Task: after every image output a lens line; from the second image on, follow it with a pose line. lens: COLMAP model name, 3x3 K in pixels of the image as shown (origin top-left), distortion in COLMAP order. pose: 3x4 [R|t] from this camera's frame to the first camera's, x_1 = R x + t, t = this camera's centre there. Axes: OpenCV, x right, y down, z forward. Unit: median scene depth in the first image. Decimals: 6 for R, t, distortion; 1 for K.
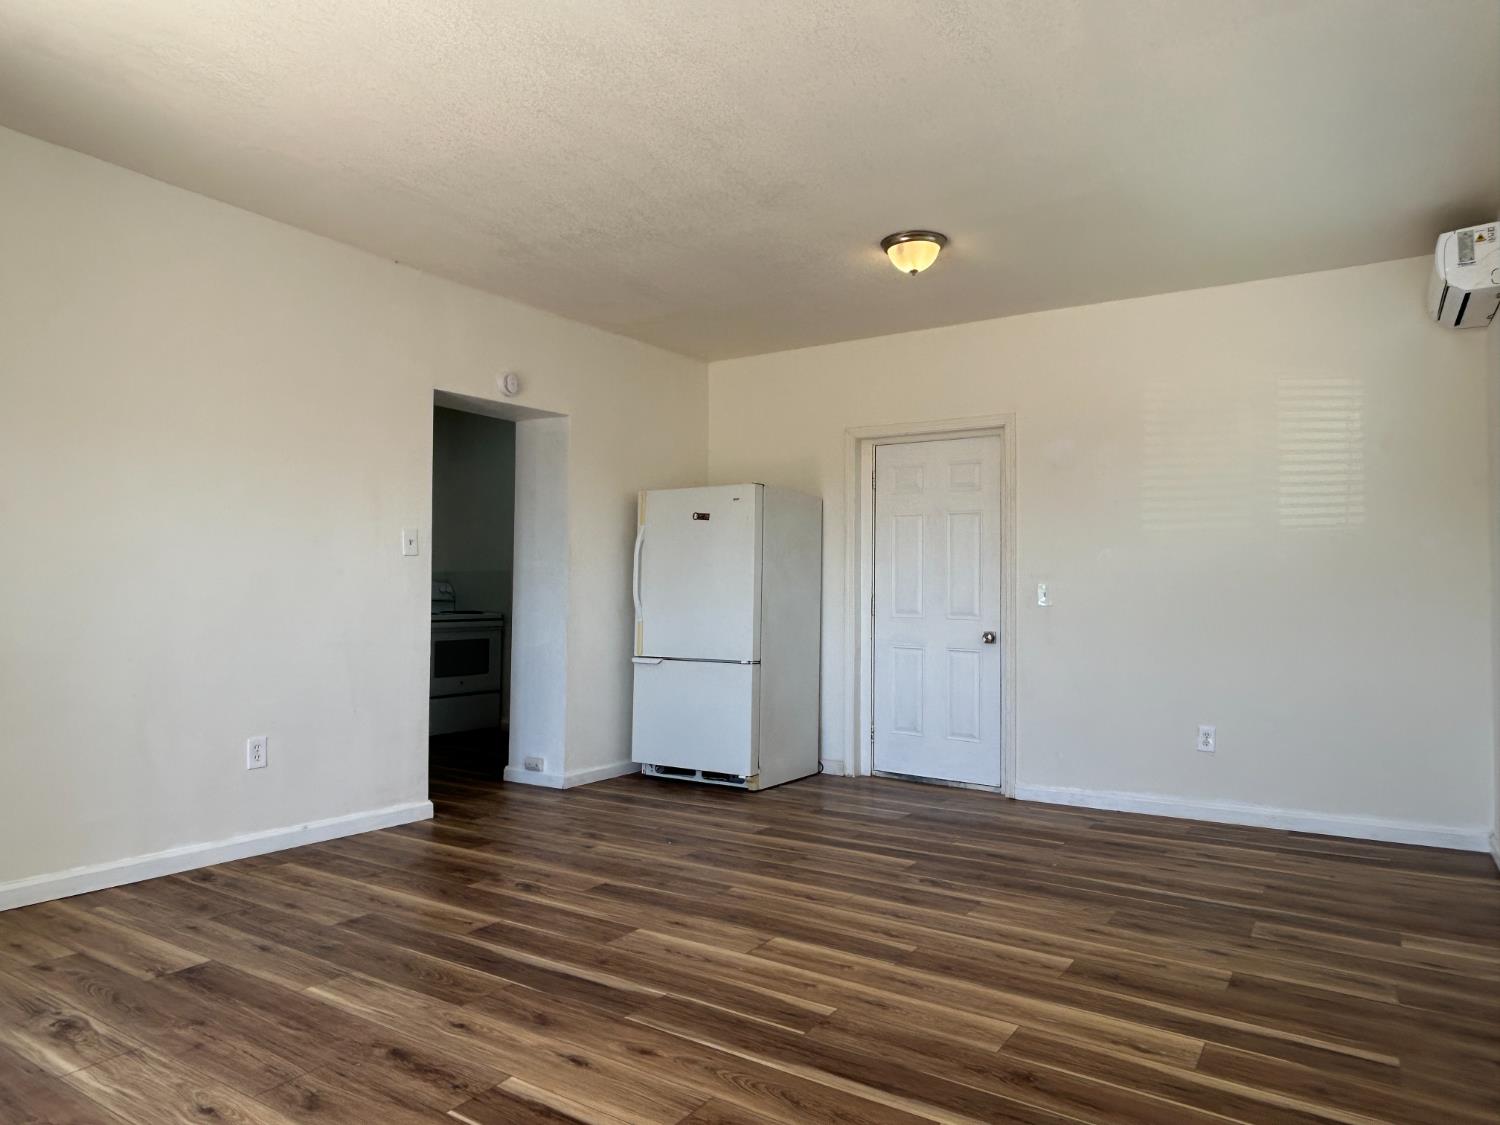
lens RADIAL K [[960.2, 0, 742.8], [0, 960.2, 558.1], [0, 0, 1]] dist [0.001104, 0.002665]
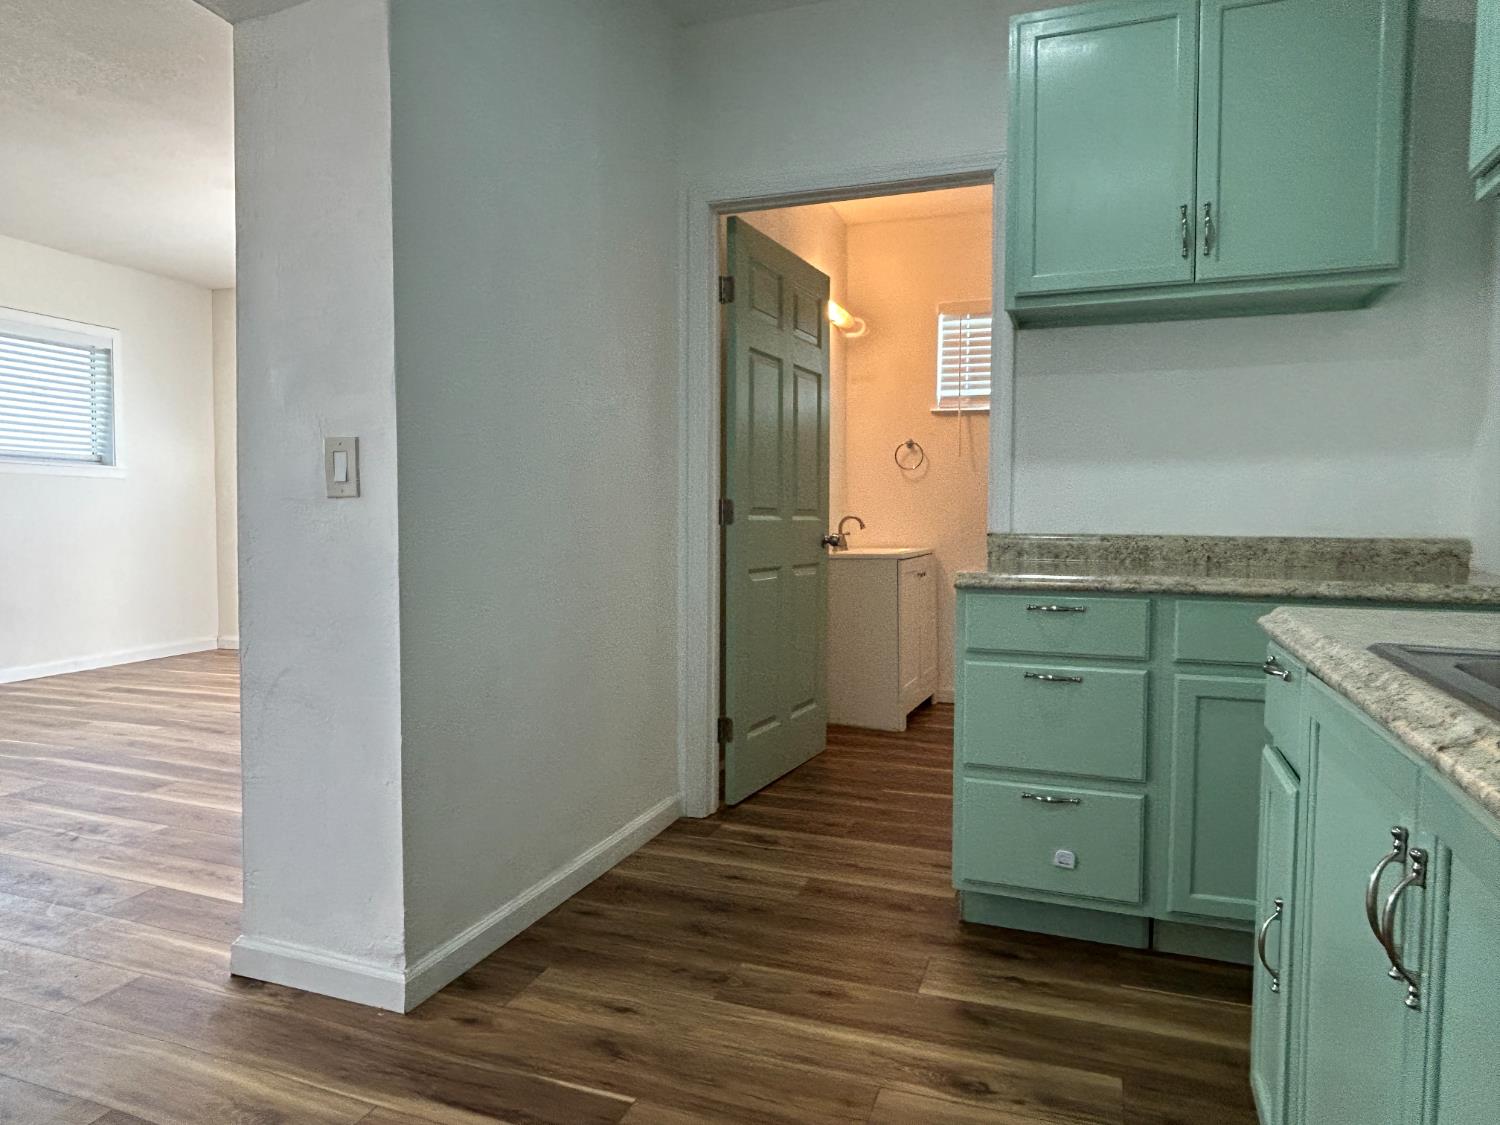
lens RADIAL K [[960.2, 0, 742.8], [0, 960.2, 558.1], [0, 0, 1]] dist [0.001104, 0.002665]
pose [[-0.974145, -0.001909, -0.225914, -0.678220], [-0.004879, 0.999909, 0.012591, 0.088132], [0.225870, 0.013368, -0.974066, 2.228957]]
